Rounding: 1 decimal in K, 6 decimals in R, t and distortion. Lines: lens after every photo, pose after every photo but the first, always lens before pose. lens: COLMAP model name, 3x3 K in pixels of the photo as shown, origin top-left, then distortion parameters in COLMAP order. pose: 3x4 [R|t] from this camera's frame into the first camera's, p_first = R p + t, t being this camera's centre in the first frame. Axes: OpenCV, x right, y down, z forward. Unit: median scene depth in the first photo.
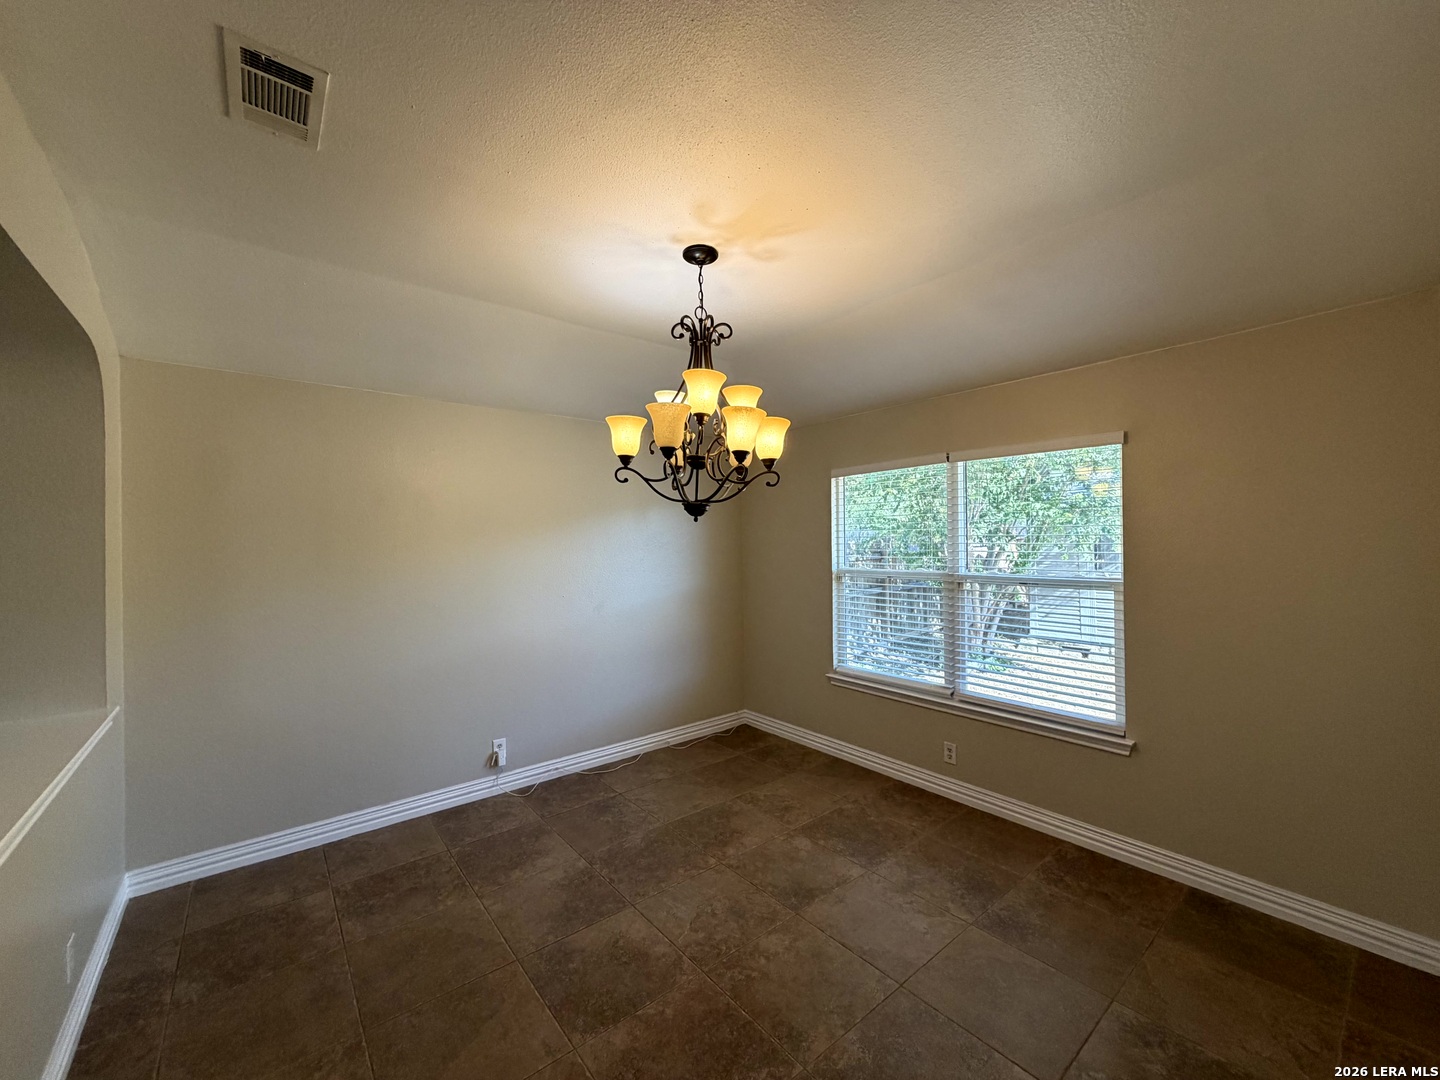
lens RADIAL K [[573.5, 0, 717.5], [0, 573.5, 540.3], [0, 0, 1]] dist [-0.000576, 0.000035]
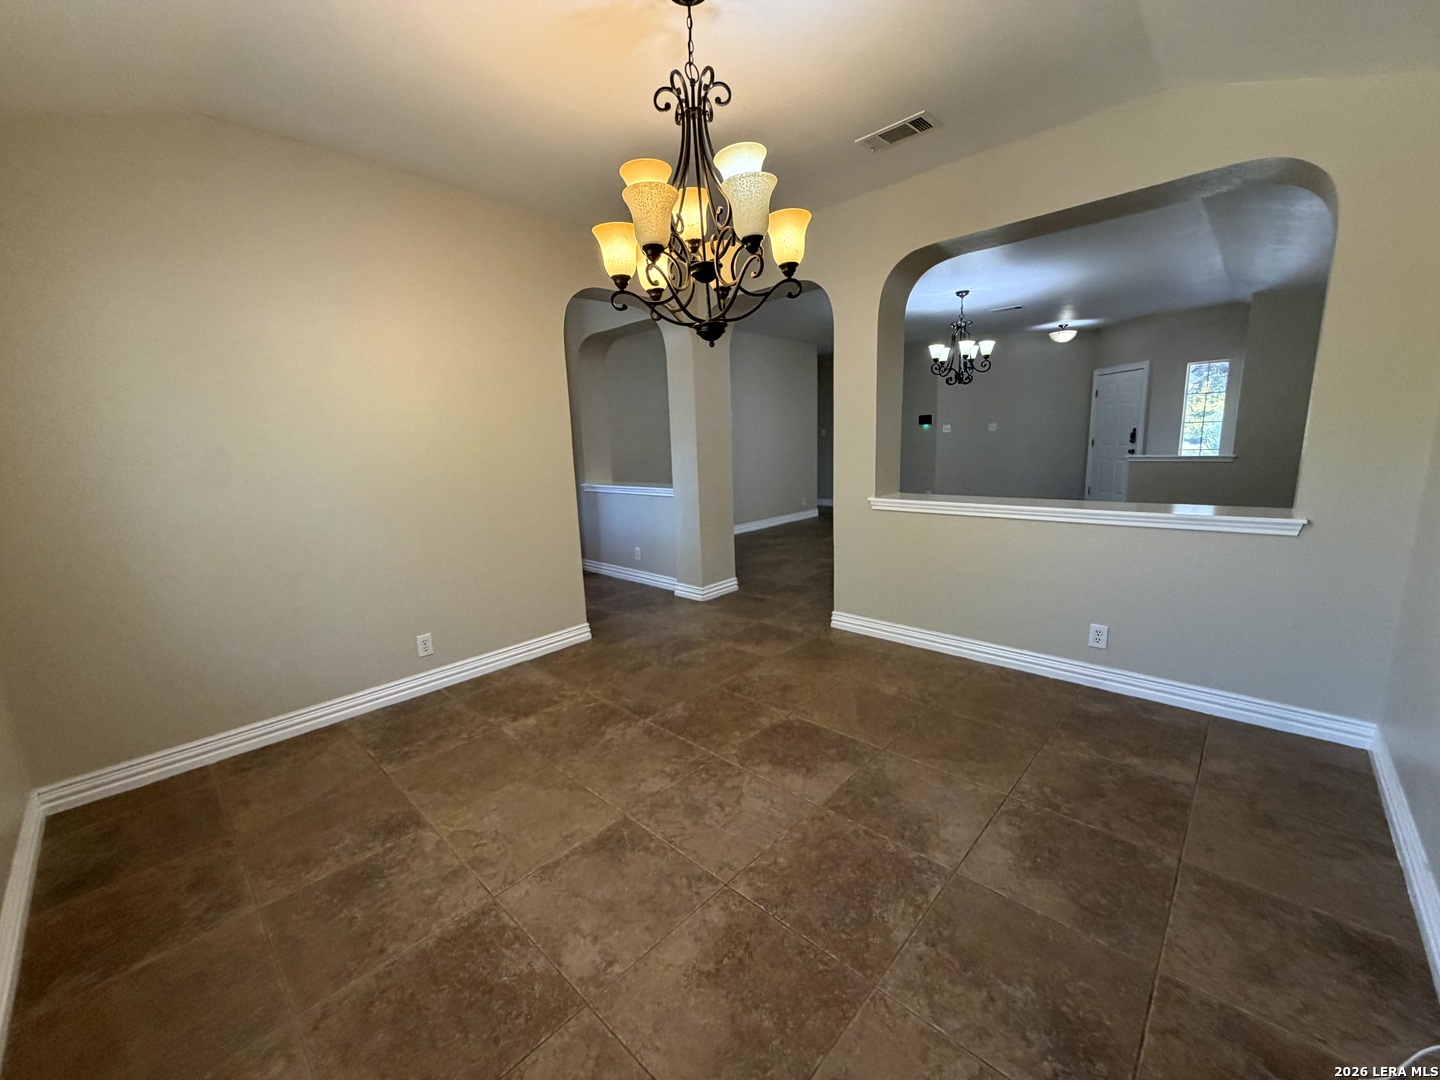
lens RADIAL K [[573.5, 0, 717.5], [0, 573.5, 540.3], [0, 0, 1]] dist [-0.000576, 0.000035]
pose [[-0.989903, 0.073132, -0.121428, 0.074713], [0.050112, 0.981868, 0.182823, 0.089599], [0.132596, 0.174892, -0.975618, 1.765492]]
